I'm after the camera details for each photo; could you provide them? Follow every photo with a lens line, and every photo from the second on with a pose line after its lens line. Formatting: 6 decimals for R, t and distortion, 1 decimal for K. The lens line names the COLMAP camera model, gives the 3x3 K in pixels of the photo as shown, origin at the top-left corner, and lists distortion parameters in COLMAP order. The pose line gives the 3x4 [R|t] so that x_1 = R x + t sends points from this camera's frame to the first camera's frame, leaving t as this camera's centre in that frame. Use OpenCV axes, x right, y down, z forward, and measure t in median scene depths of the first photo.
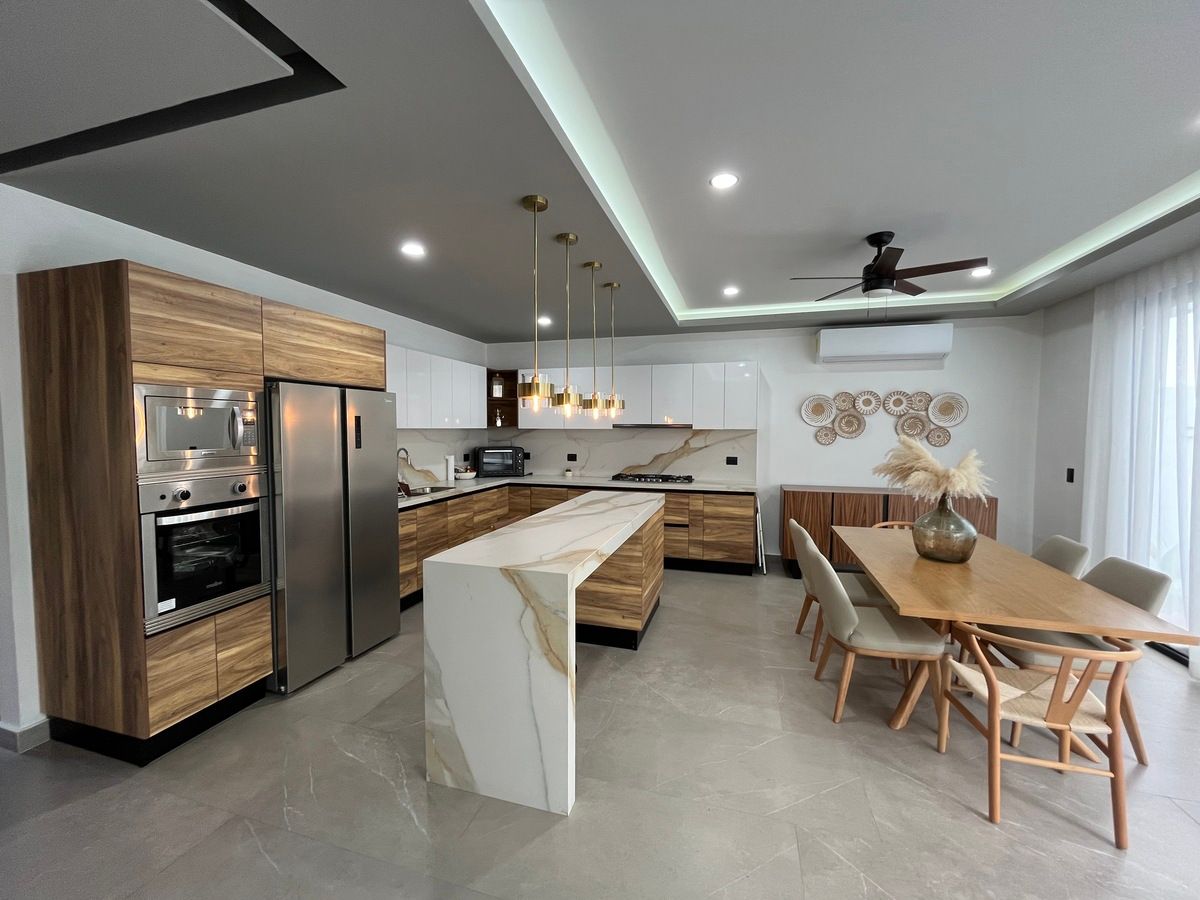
lens RADIAL K [[485.7, 0, 595.8], [0, 485.7, 452.8], [0, 0, 1]] dist [-0.001936, 0.000310]
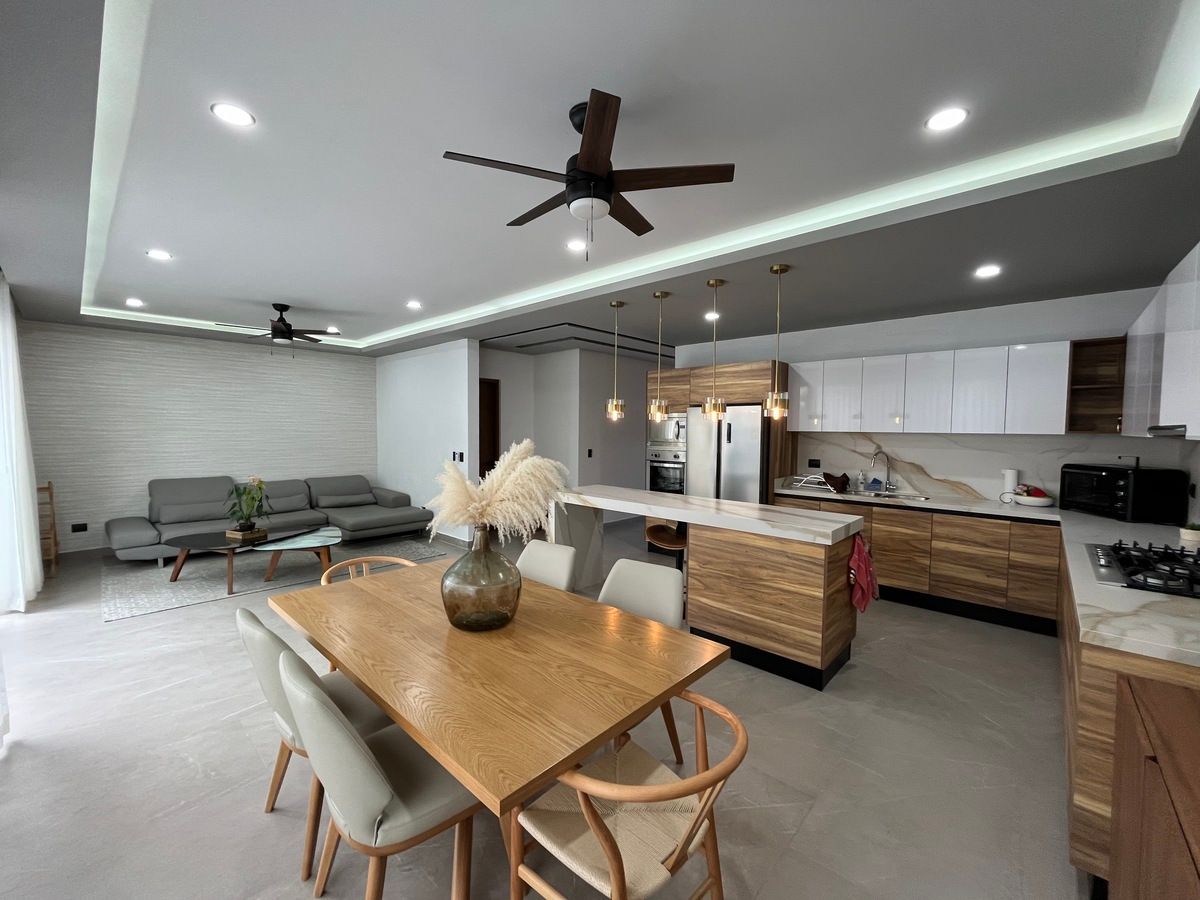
lens RADIAL K [[485.7, 0, 608.4], [0, 485.7, 450.5], [0, 0, 1]] dist [-0.001936, 0.000310]
pose [[-0.423375, 0.036628, -0.905214, 1.145554], [-0.057393, 0.996091, 0.067148, -0.069667], [0.904135, 0.080382, -0.419618, 1.324093]]
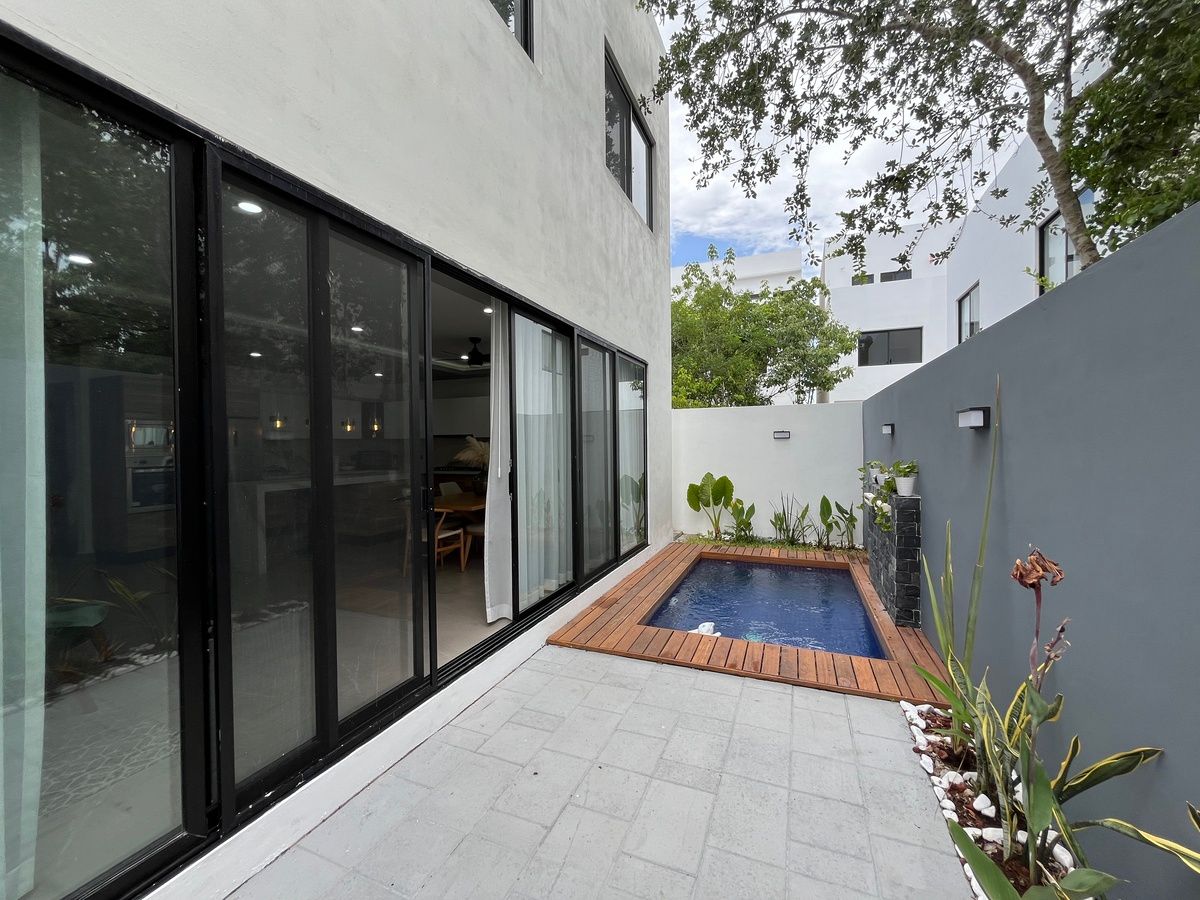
lens RADIAL K [[485.7, 0, 606.6], [0, 485.7, 448.3], [0, 0, 1]] dist [-0.001936, 0.000310]
pose [[0.996239, -0.008255, -0.086250, 1.302615], [0.005120, 0.999320, -0.036508, 0.087058], [0.086493, 0.035929, 0.995604, -0.970548]]
